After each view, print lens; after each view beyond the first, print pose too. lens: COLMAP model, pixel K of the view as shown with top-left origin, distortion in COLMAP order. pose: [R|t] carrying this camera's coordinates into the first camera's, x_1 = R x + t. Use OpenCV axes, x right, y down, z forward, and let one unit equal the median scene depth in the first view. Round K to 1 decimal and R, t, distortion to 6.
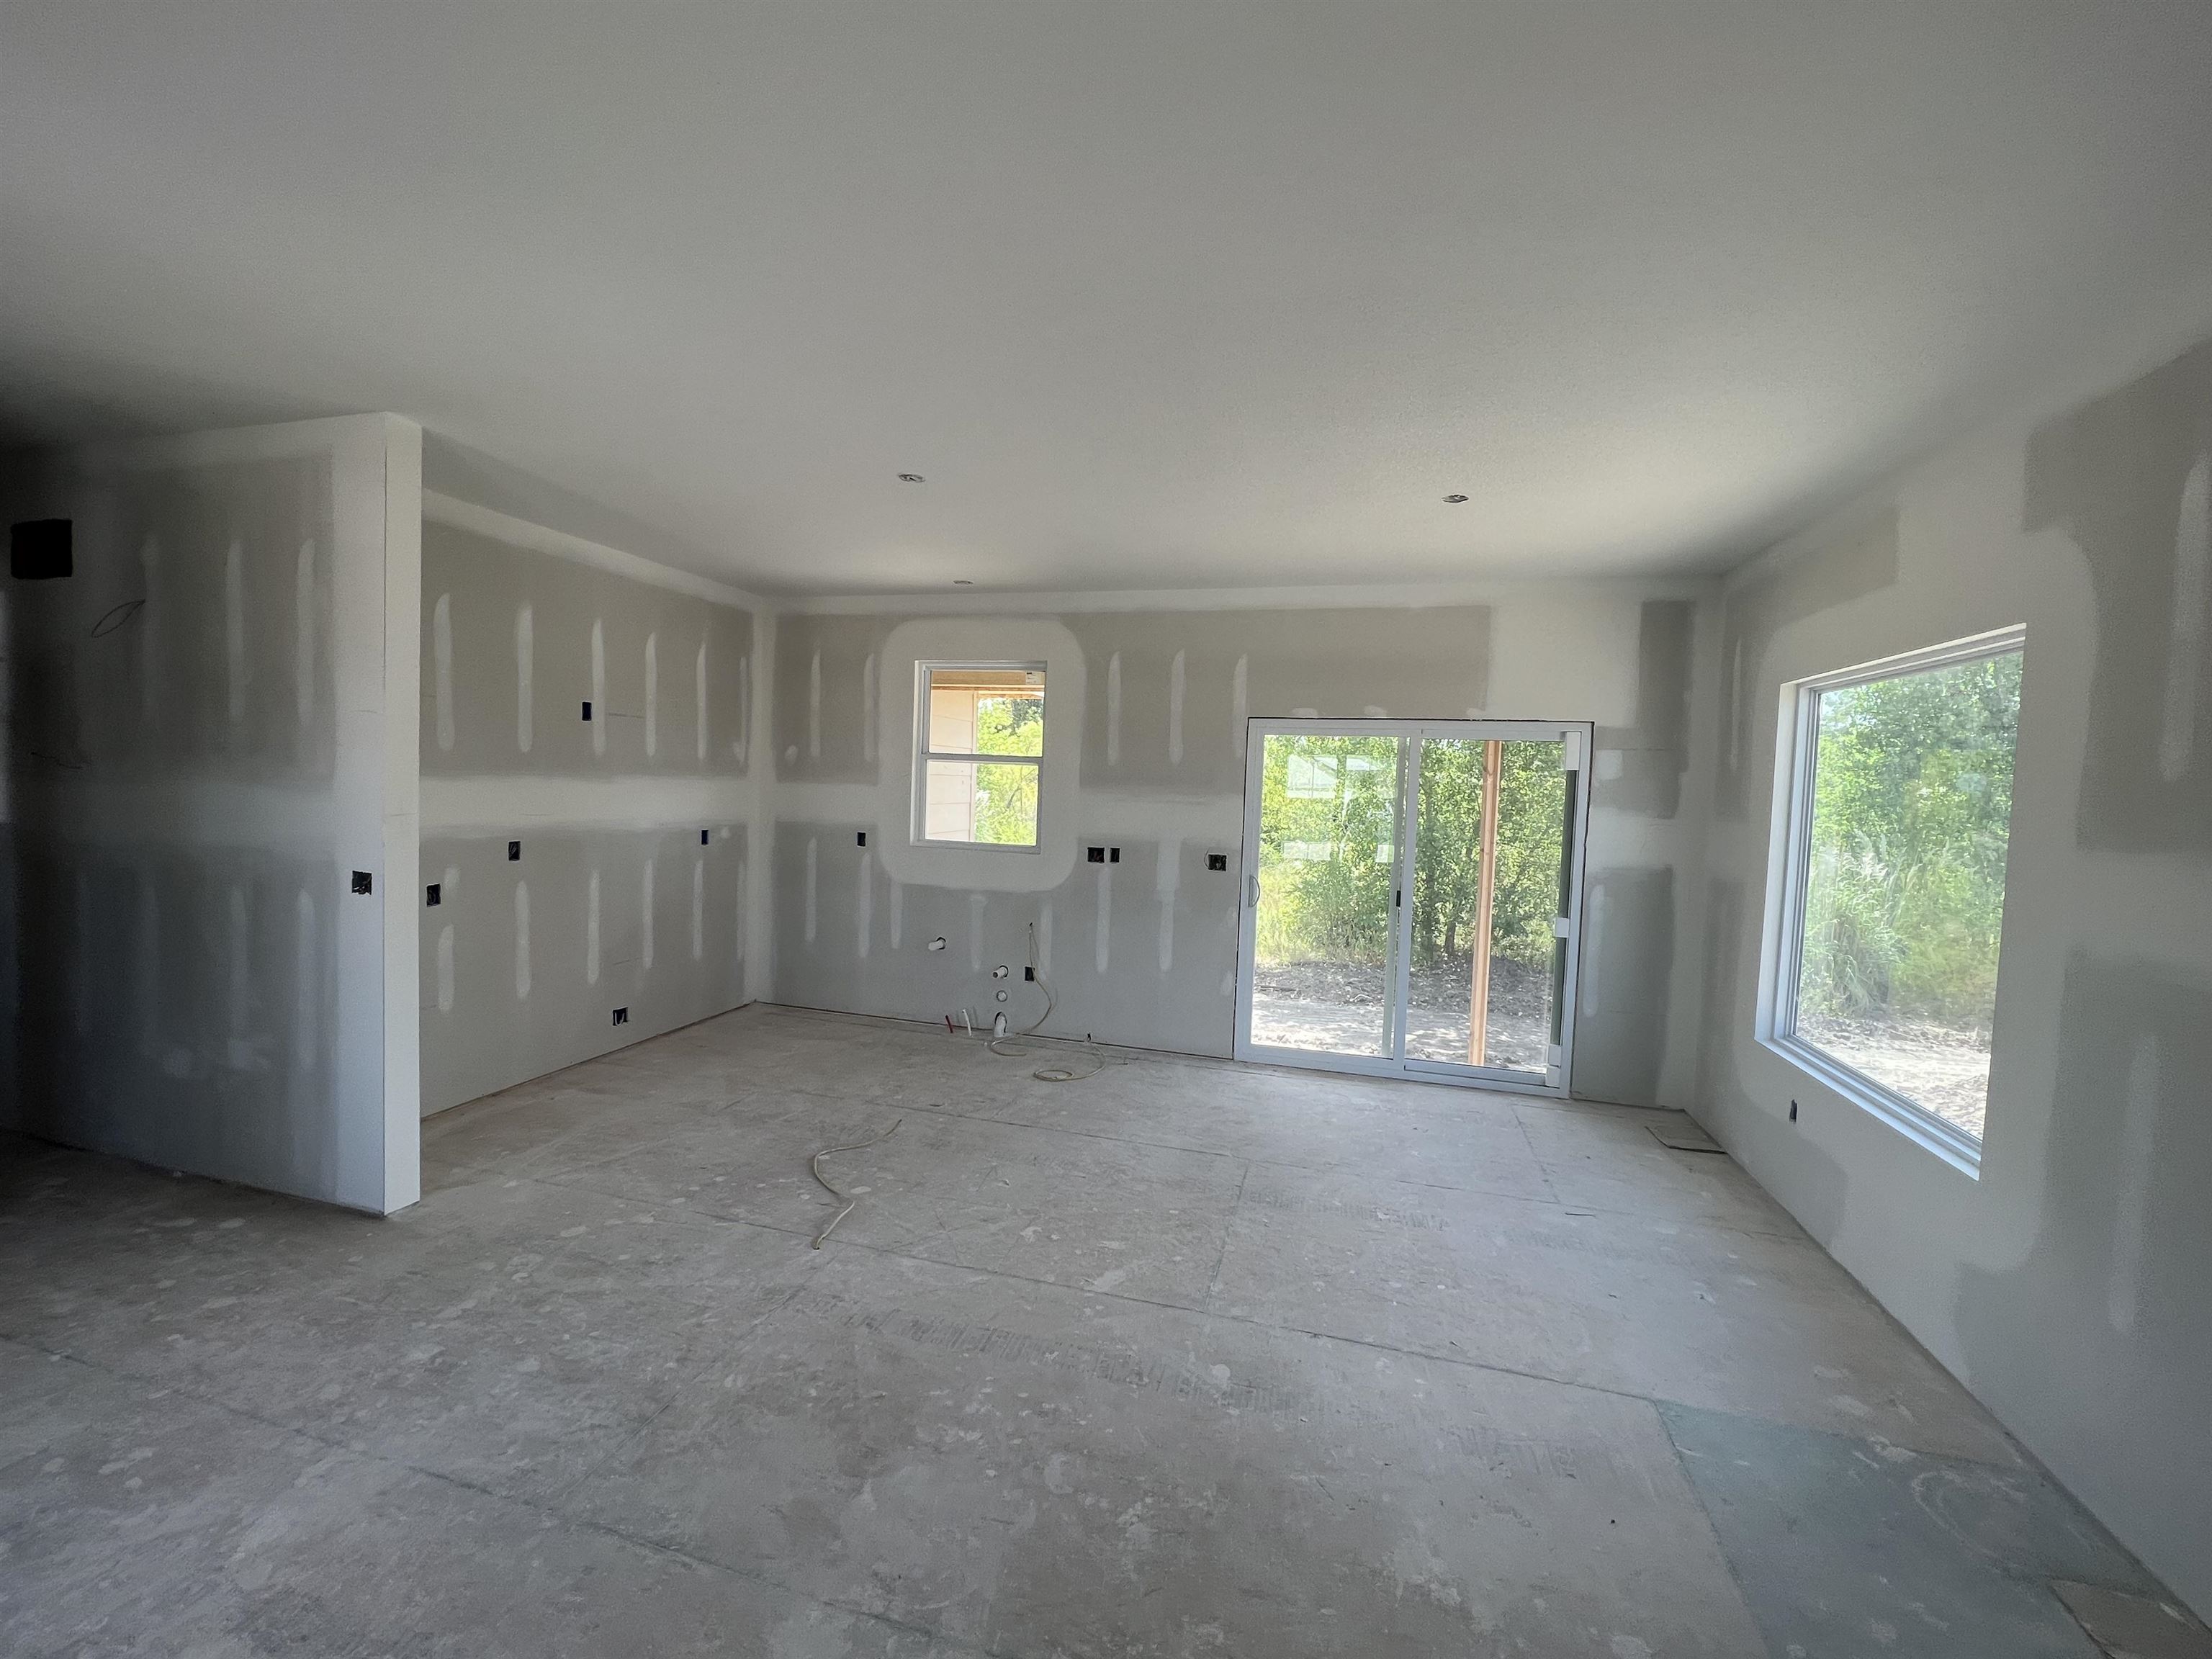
lens RADIAL K [[915.6, 0, 1106.8], [0, 915.6, 824.7], [0, 0, 1]] dist [-0.000787, 0.000738]
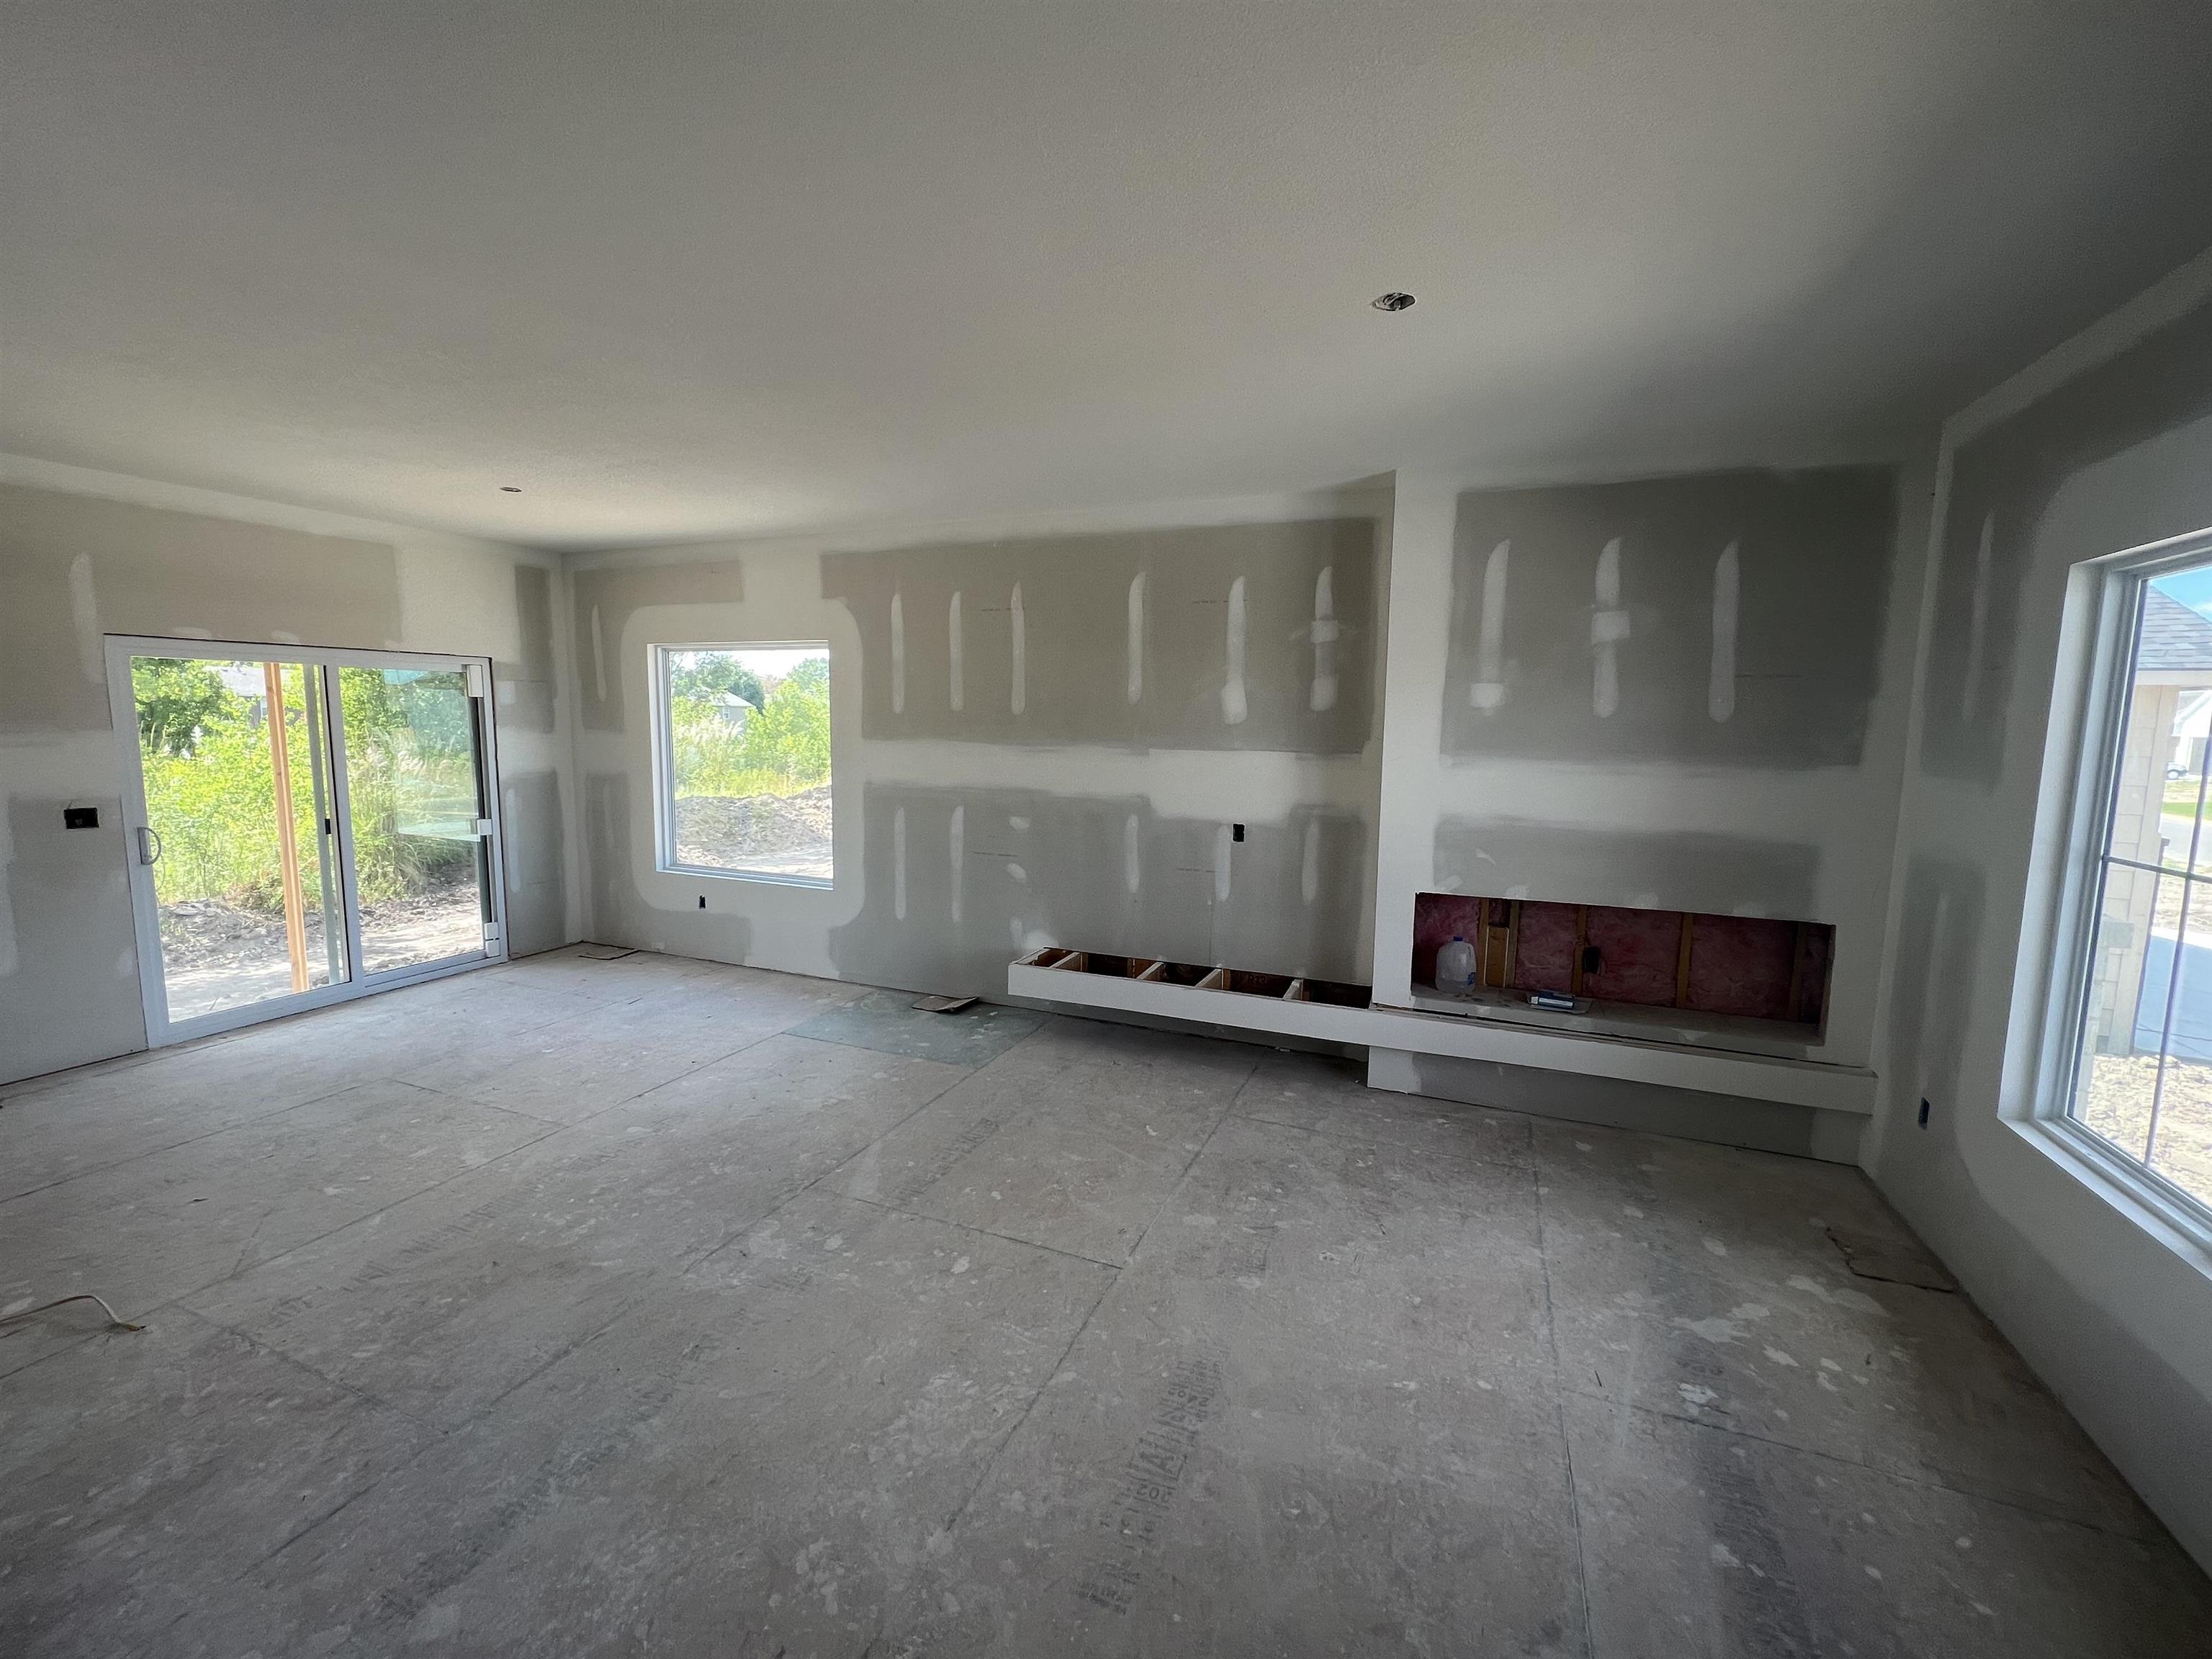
lens RADIAL K [[915.6, 0, 1103.0], [0, 915.6, 825.1], [0, 0, 1]] dist [-0.000787, 0.000738]
pose [[0.117095, -0.151586, 0.981484, -0.628257], [0.039212, 0.988218, 0.147947, -0.040173], [-0.992346, 0.021162, 0.121659, 0.034732]]
